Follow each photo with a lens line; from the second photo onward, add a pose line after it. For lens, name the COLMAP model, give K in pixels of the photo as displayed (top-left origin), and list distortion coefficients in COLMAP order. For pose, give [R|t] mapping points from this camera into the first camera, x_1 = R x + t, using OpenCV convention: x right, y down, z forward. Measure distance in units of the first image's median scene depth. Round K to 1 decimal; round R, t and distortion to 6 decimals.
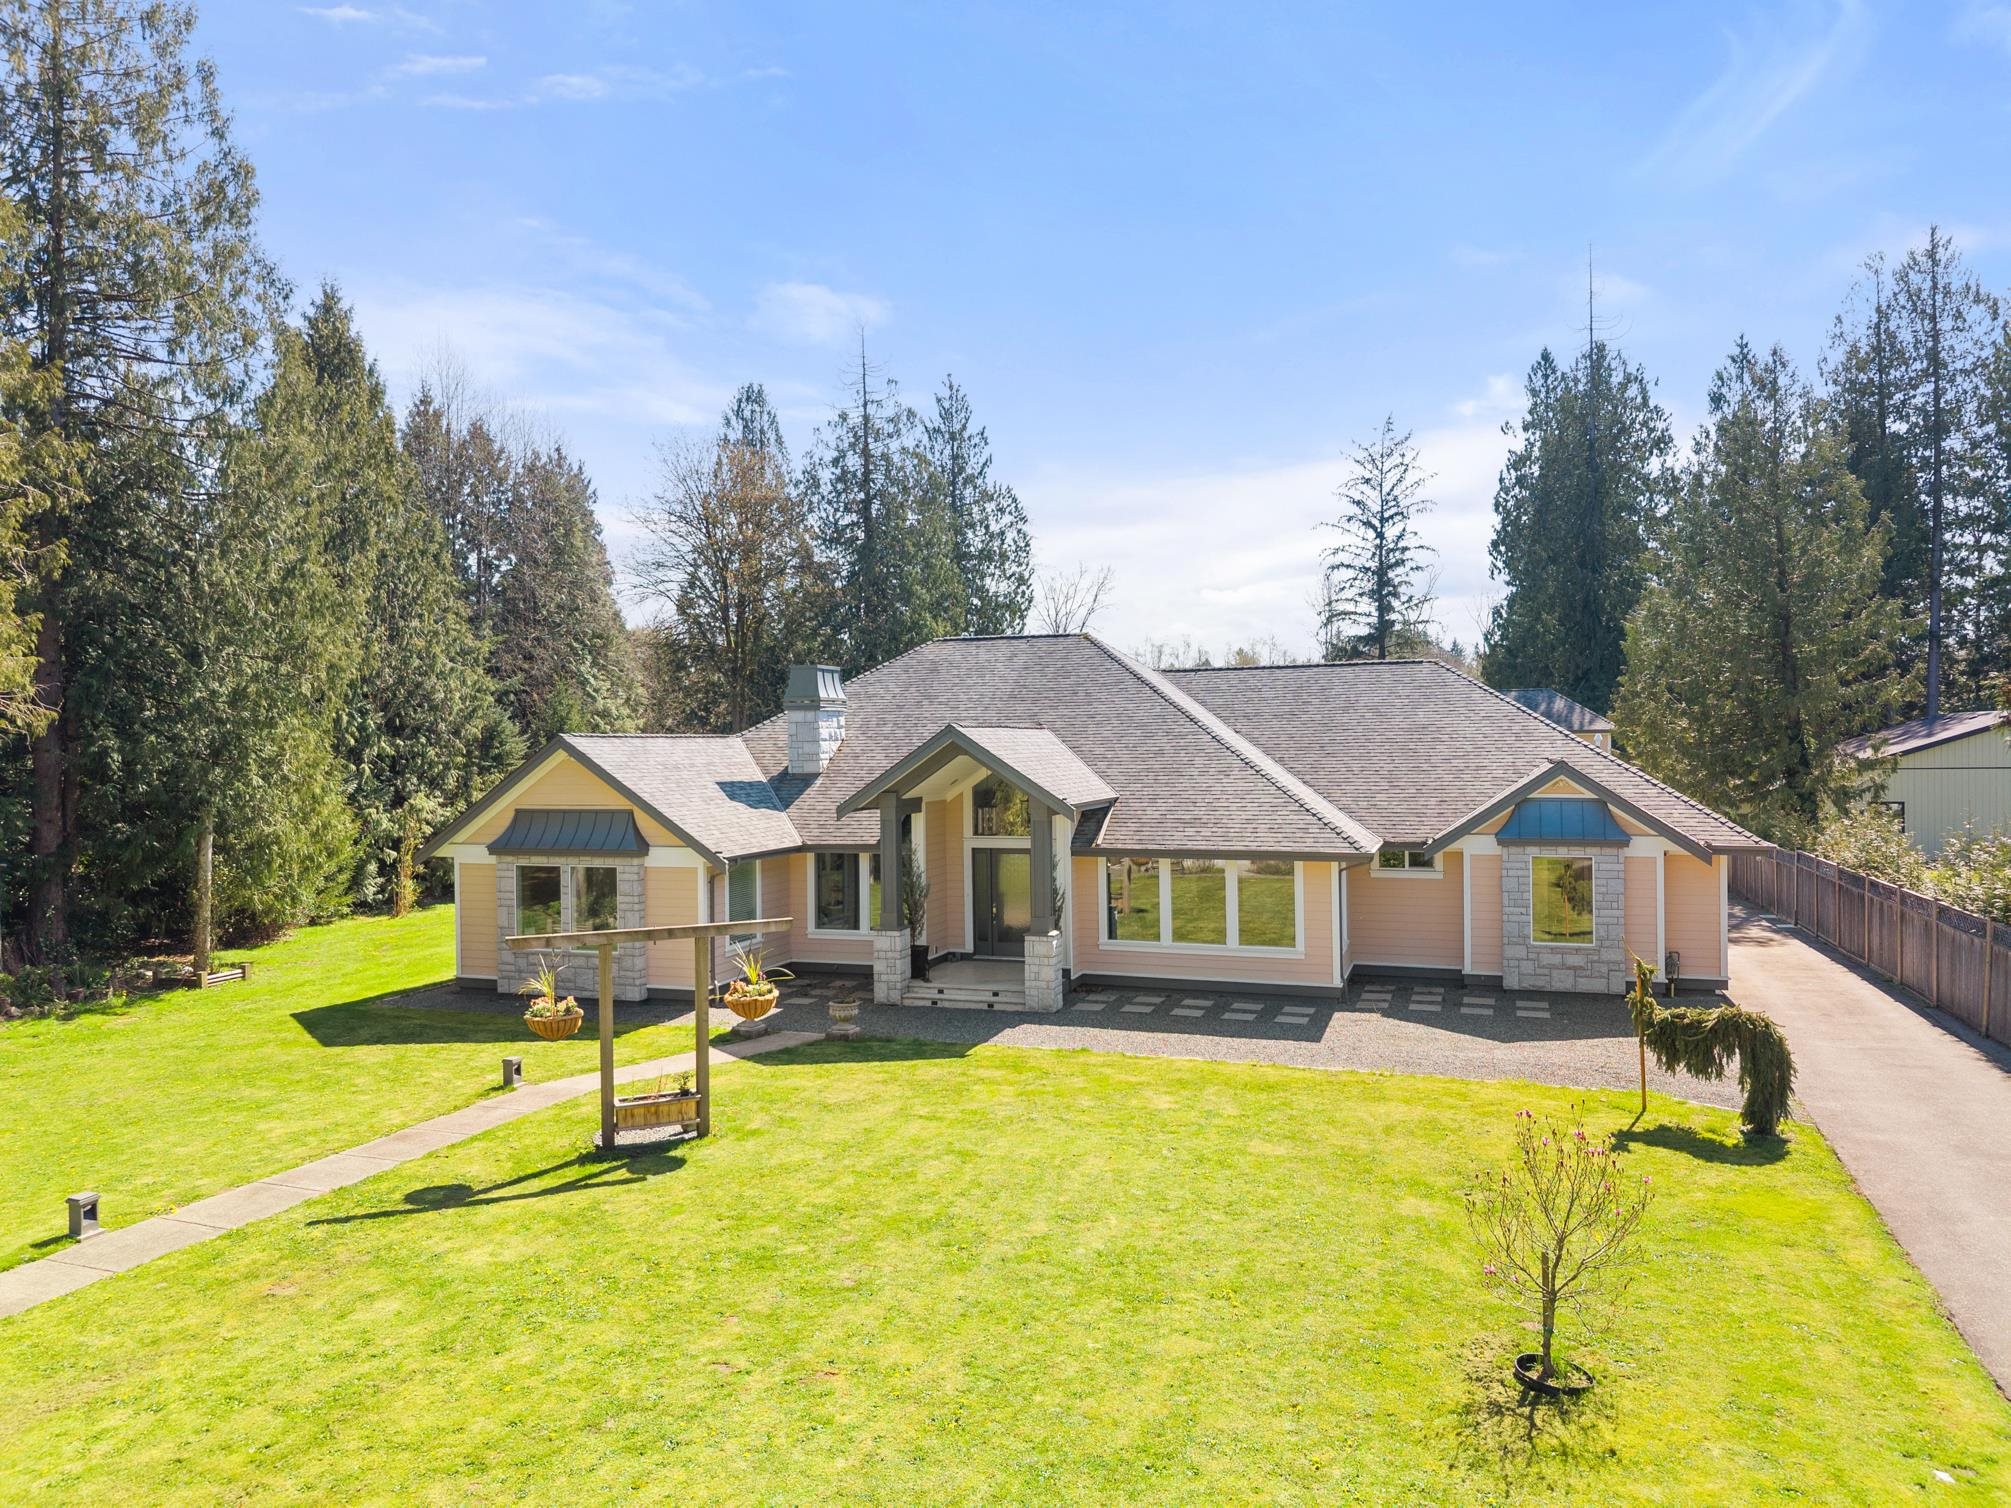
lens RADIAL K [[1346.0, 0, 998.0], [0, 1346.0, 765.1], [0, 0, 1]] dist [0.024349, -0.026970]
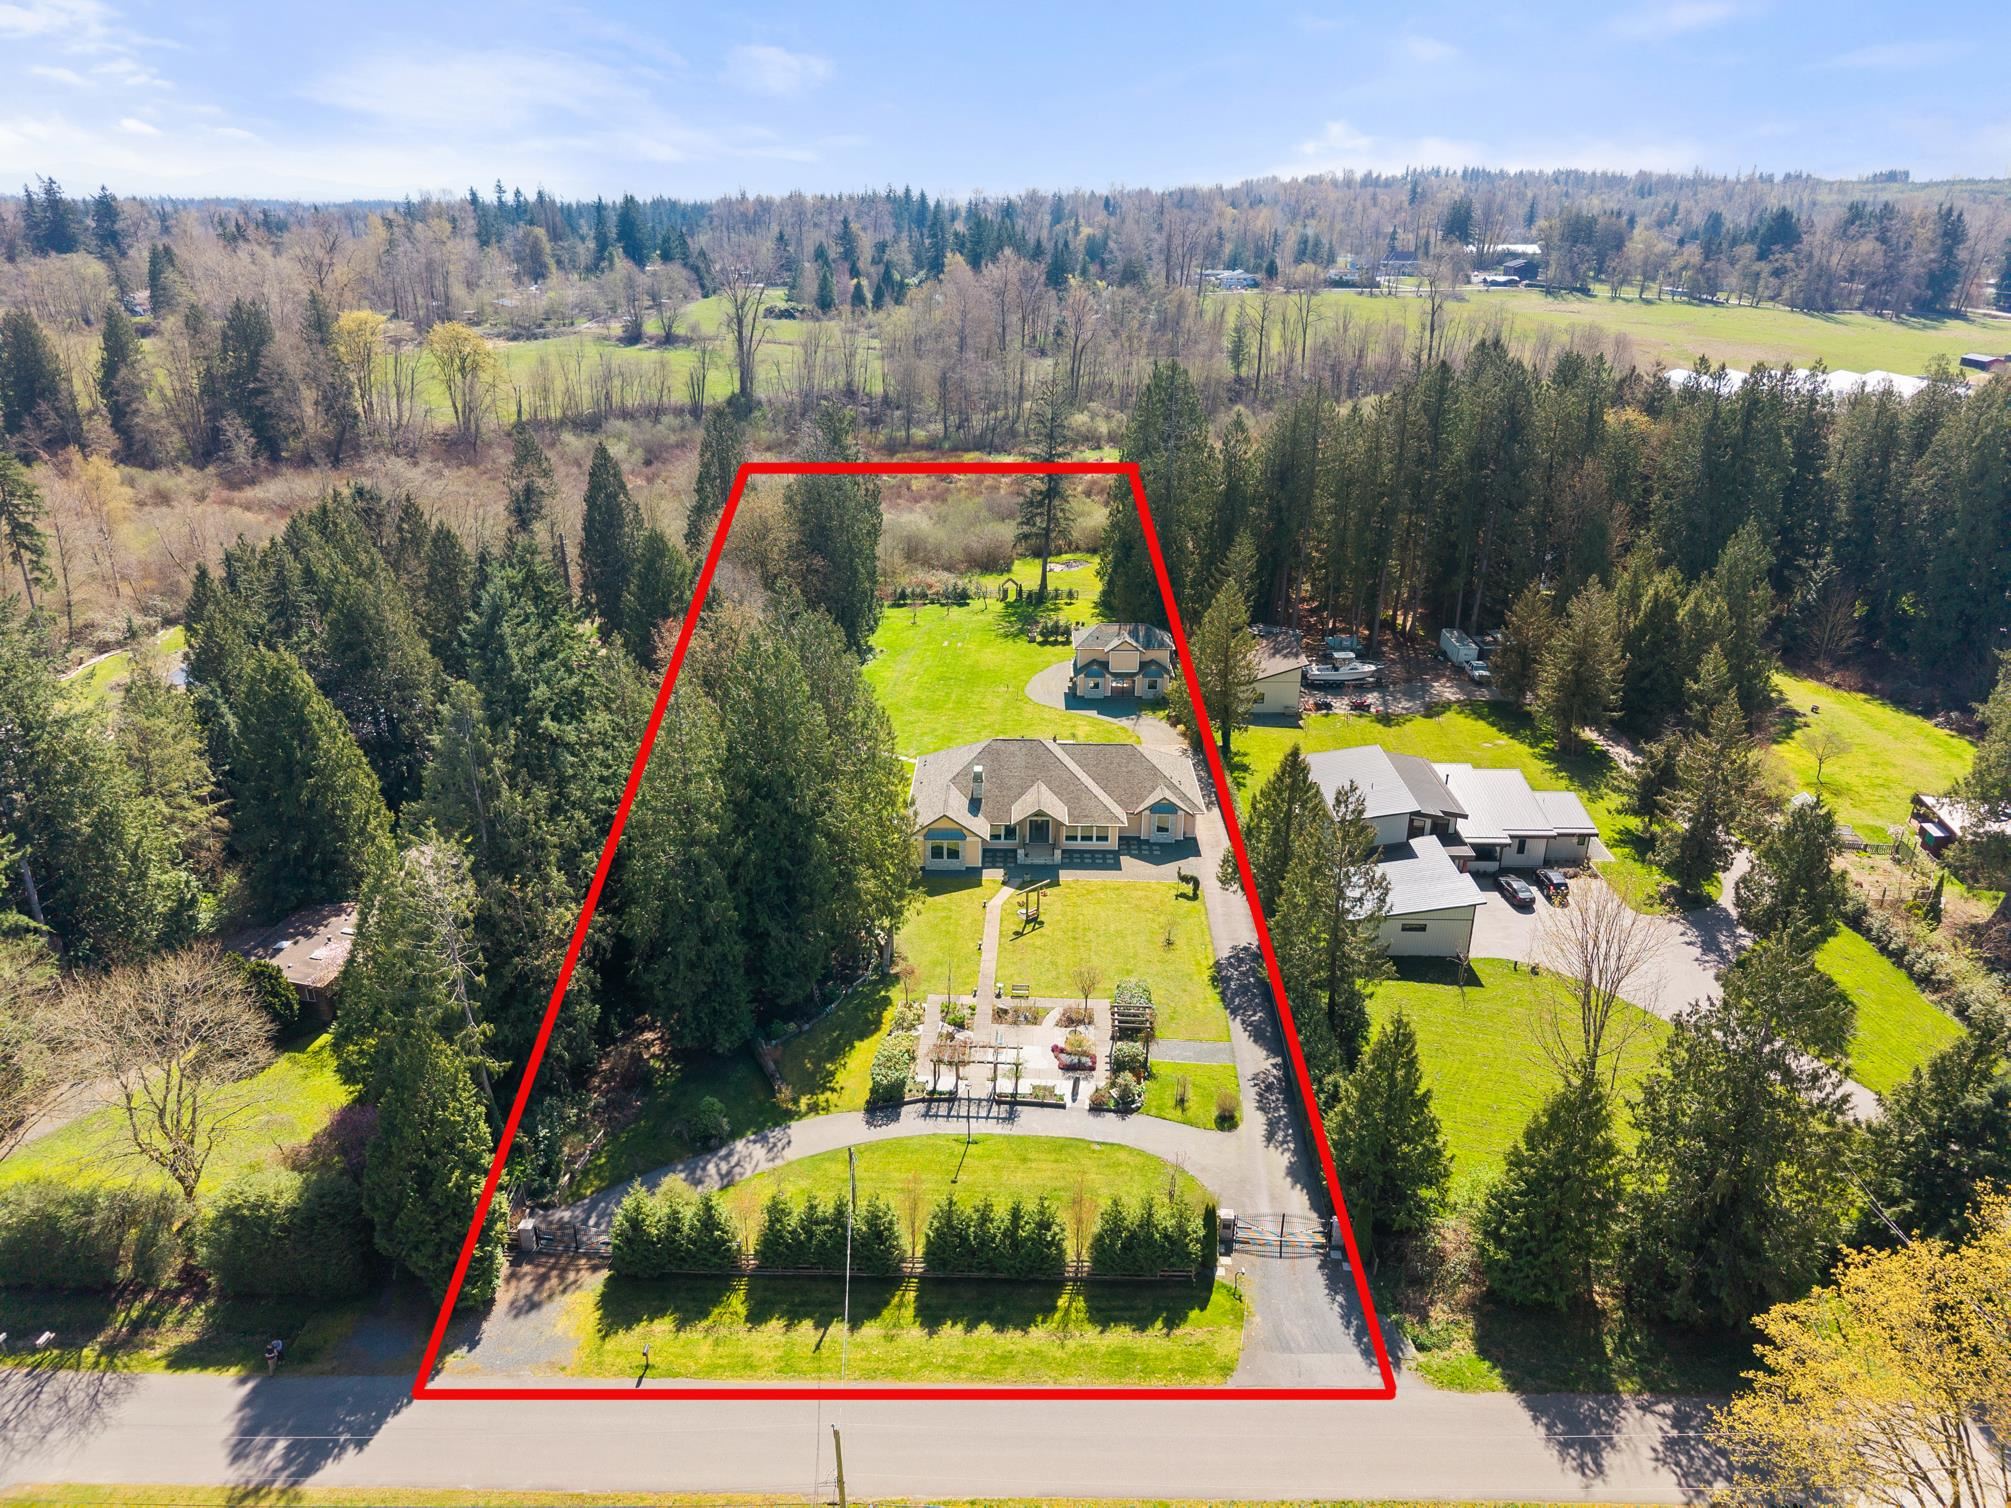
lens RADIAL K [[1344.2, 0, 998.6], [0, 1344.2, 750.4], [0, 0, 1]] dist [0.041557, -0.032289]
pose [[0.949225, -0.101951, 0.297620, -1.357694], [-0.012358, 0.933220, 0.359093, -1.664690], [-0.314355, -0.344538, 0.884576, -2.597146]]
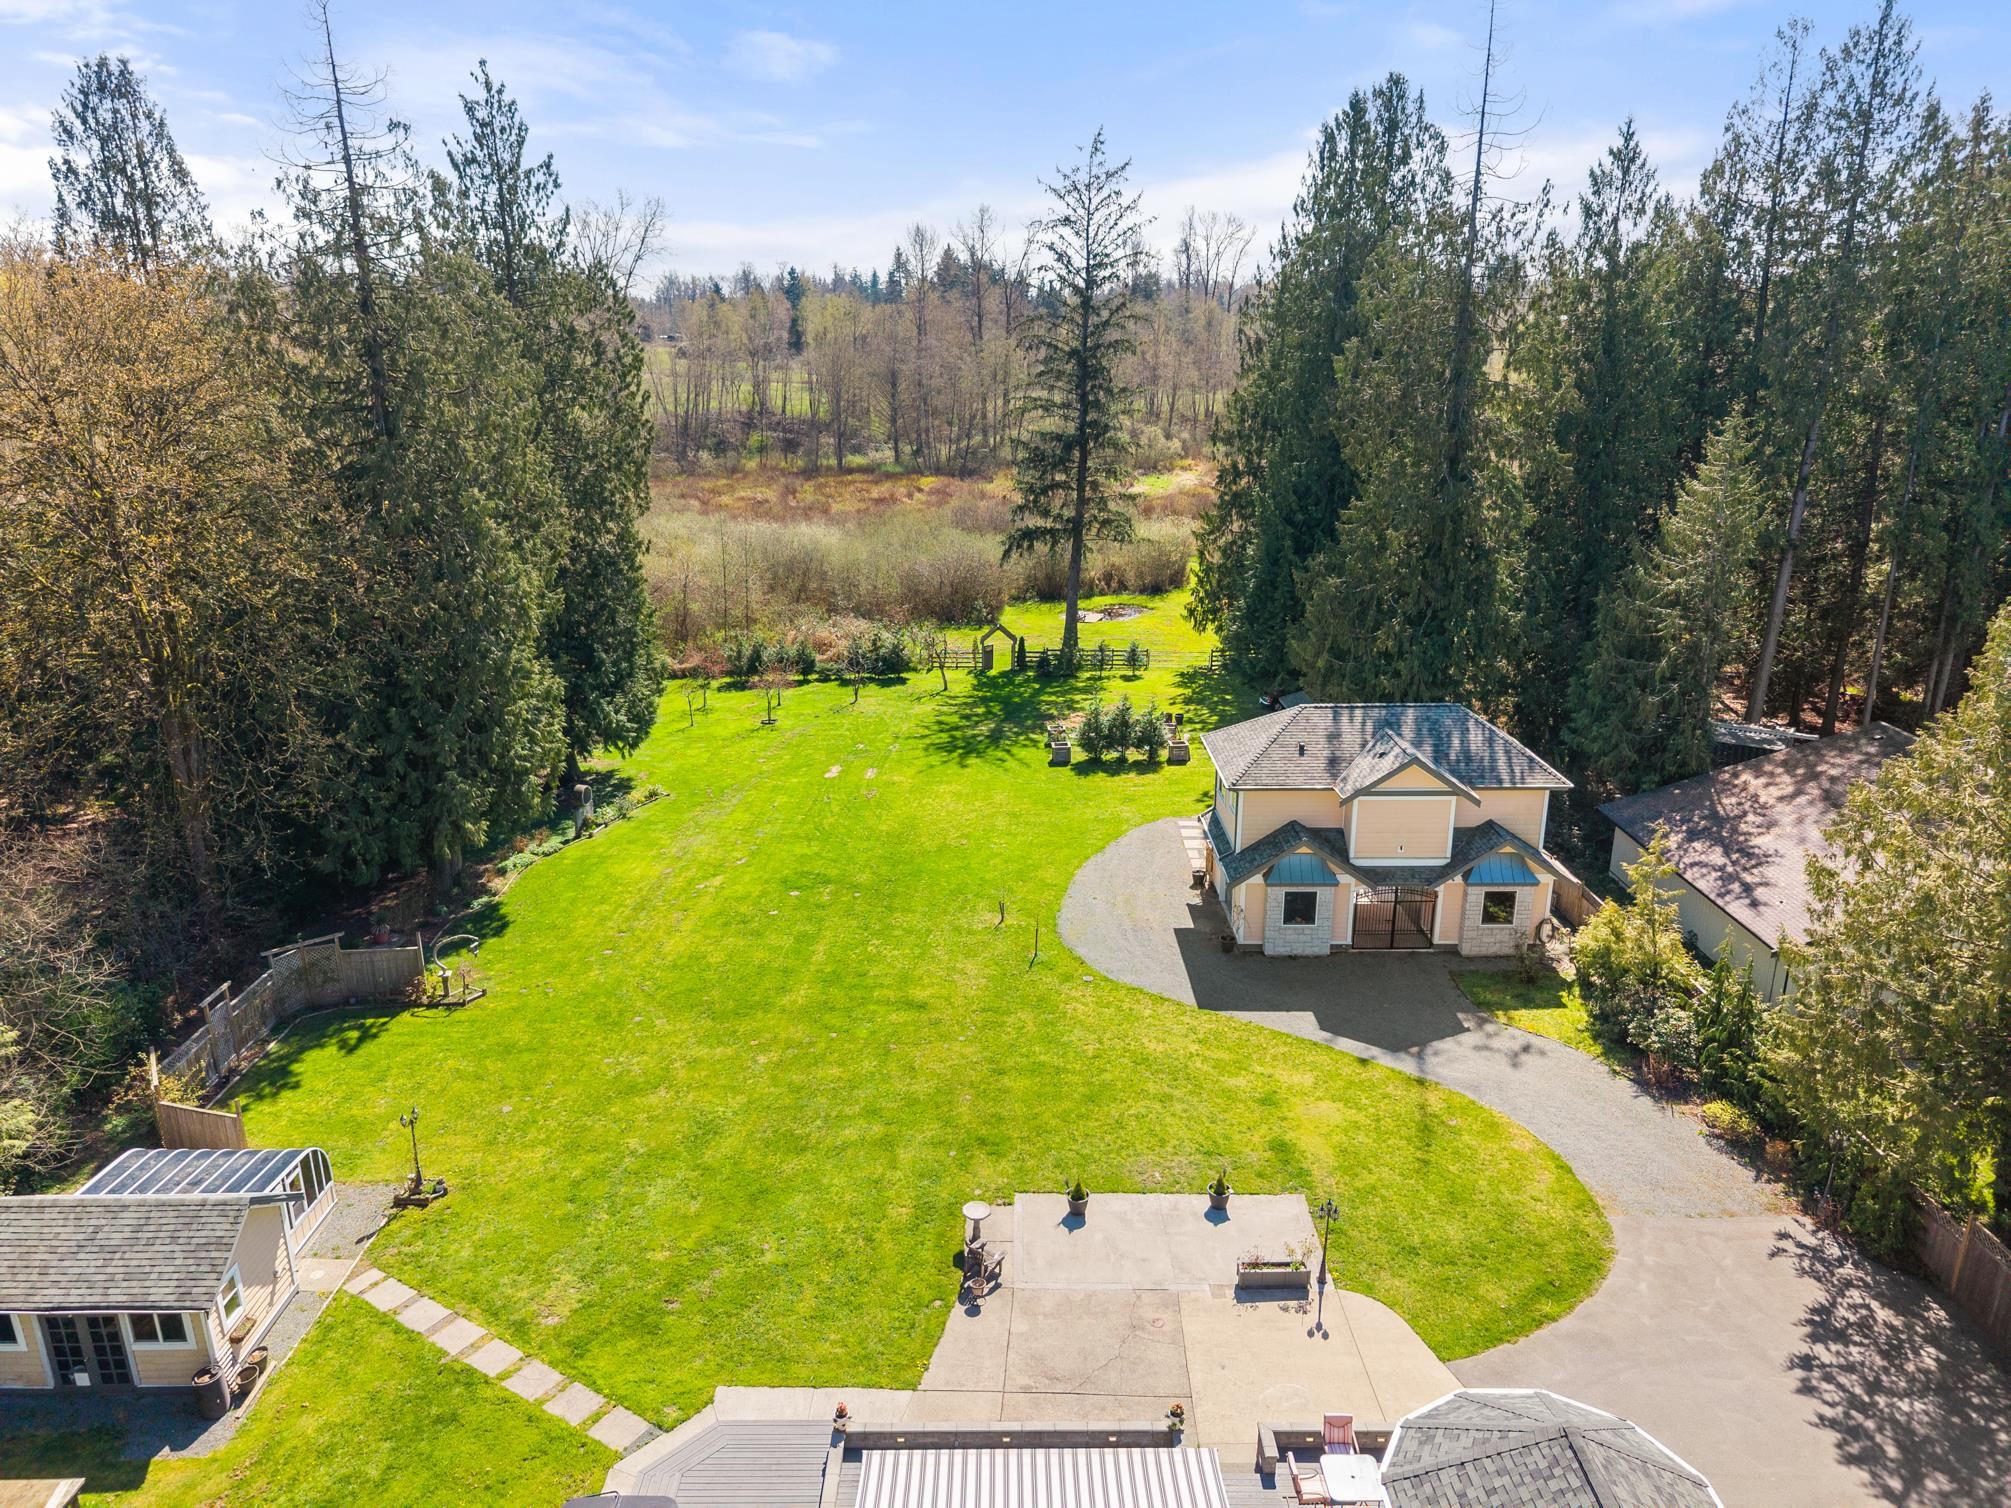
lens RADIAL K [[1344.2, 0, 998.6], [0, 1344.2, 750.4], [0, 0, 1]] dist [0.041557, -0.032289]
pose [[0.943836, -0.089319, 0.318114, -0.134330], [-0.002417, 0.960878, 0.276963, -0.558246], [-0.330407, -0.262176, 0.906695, 1.009456]]
